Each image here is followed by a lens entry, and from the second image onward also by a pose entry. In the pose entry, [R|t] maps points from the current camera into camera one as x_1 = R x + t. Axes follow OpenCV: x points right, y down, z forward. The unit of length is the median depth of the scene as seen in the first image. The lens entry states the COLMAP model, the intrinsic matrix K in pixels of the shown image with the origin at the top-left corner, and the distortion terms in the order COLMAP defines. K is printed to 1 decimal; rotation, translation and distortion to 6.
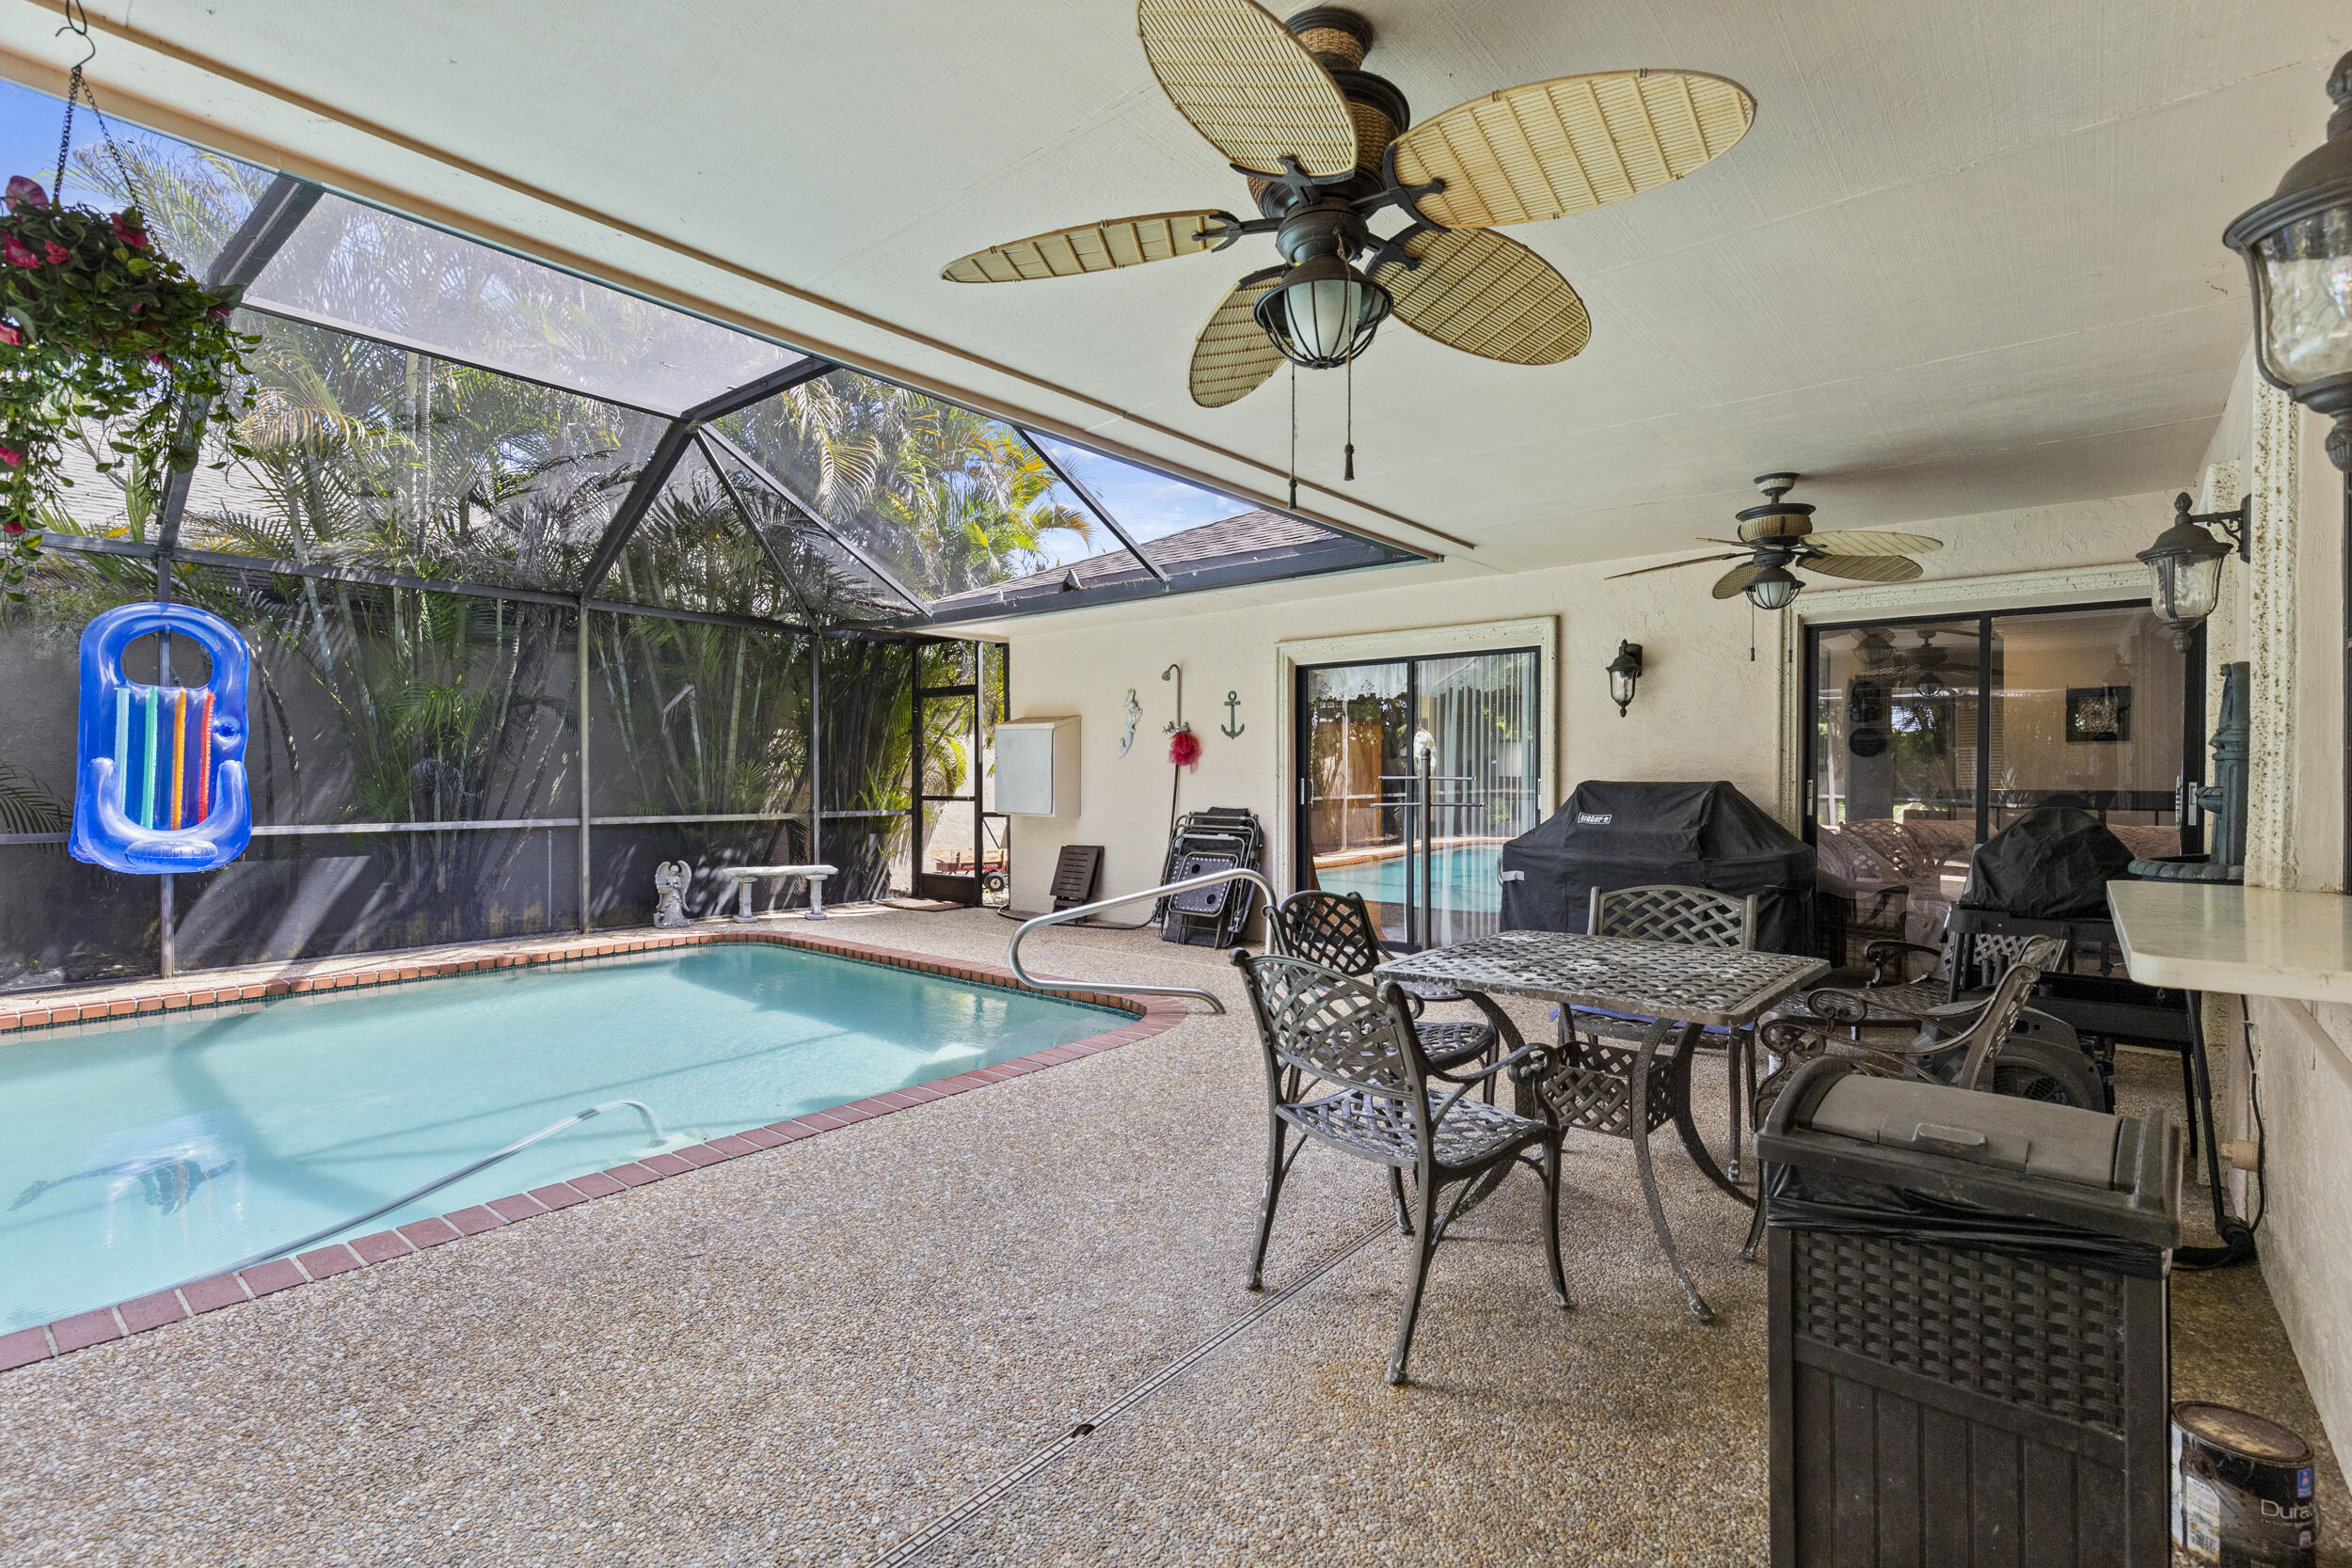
lens RADIAL K [[1068.3, 0, 1192.5], [0, 1068.3, 783.0], [0, 0, 1]] dist [-0.003298, -0.000495]
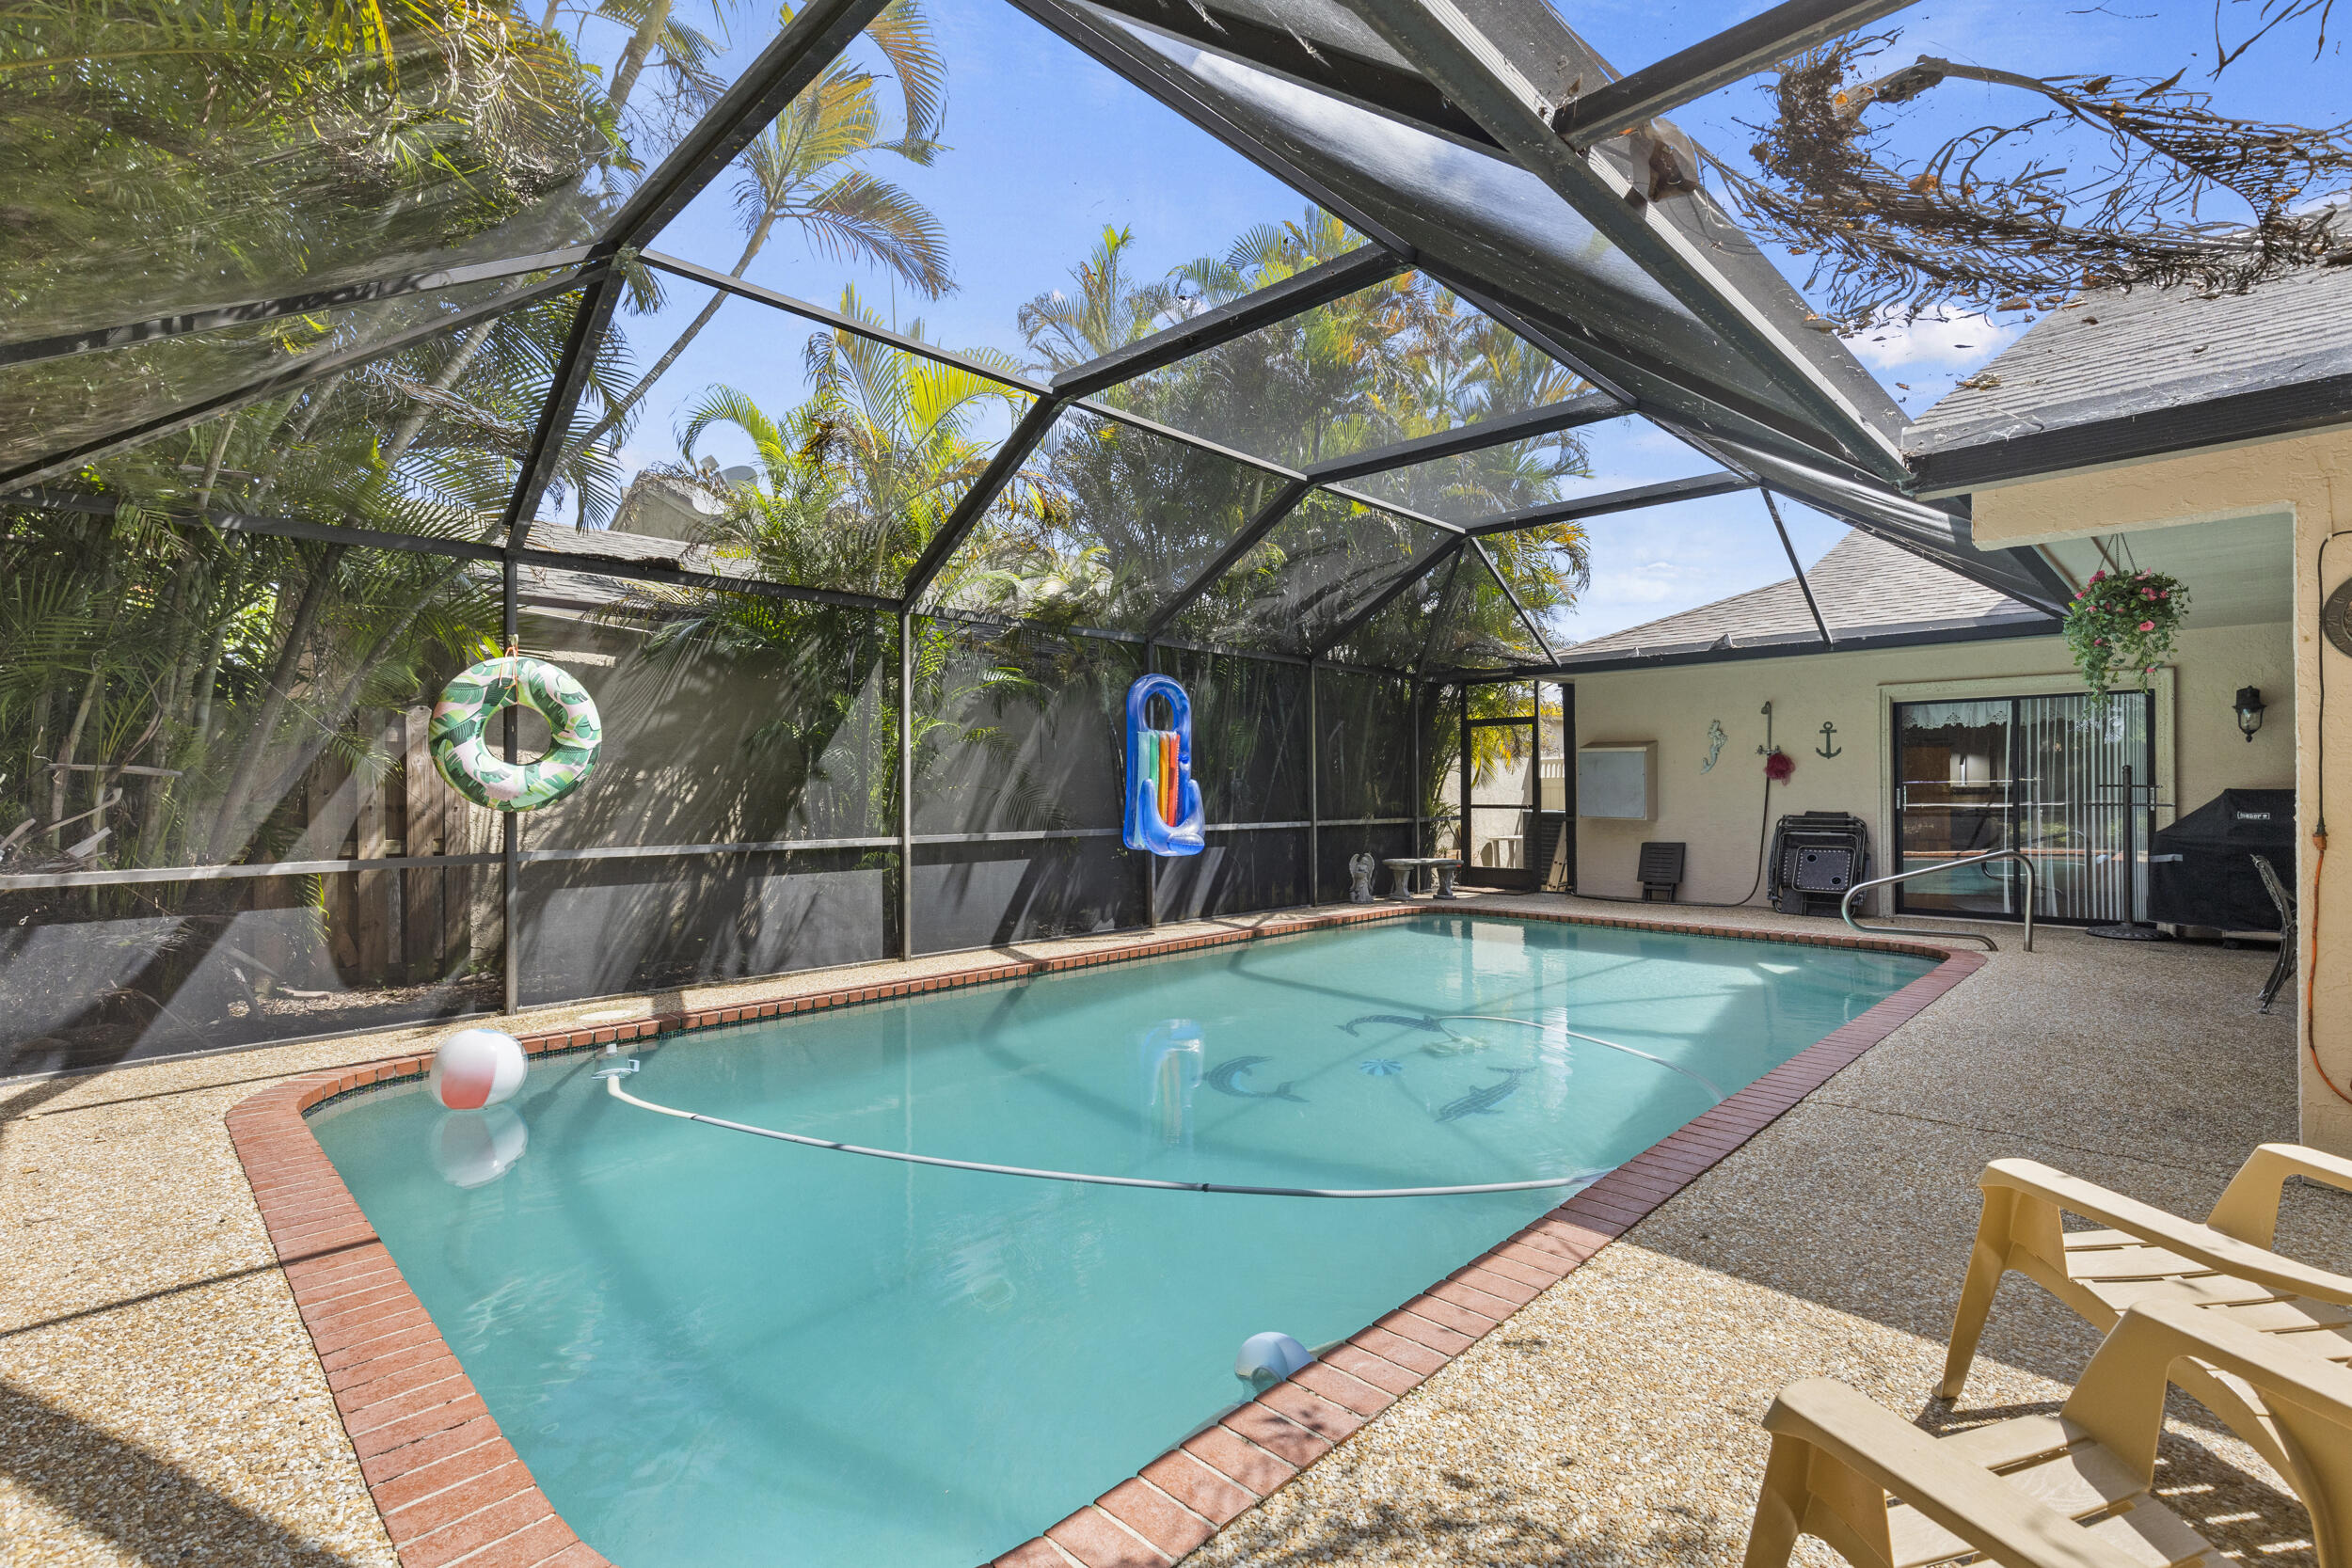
lens RADIAL K [[1061.3, 0, 1176.0], [0, 1061.3, 784.0], [0, 0, 1]] dist [-0.000175, -0.000011]
pose [[0.995174, -0.005835, -0.097950, -0.652657], [0.004727, 0.999922, -0.011537, 0.000800], [0.098010, 0.011019, 0.995124, -0.380972]]
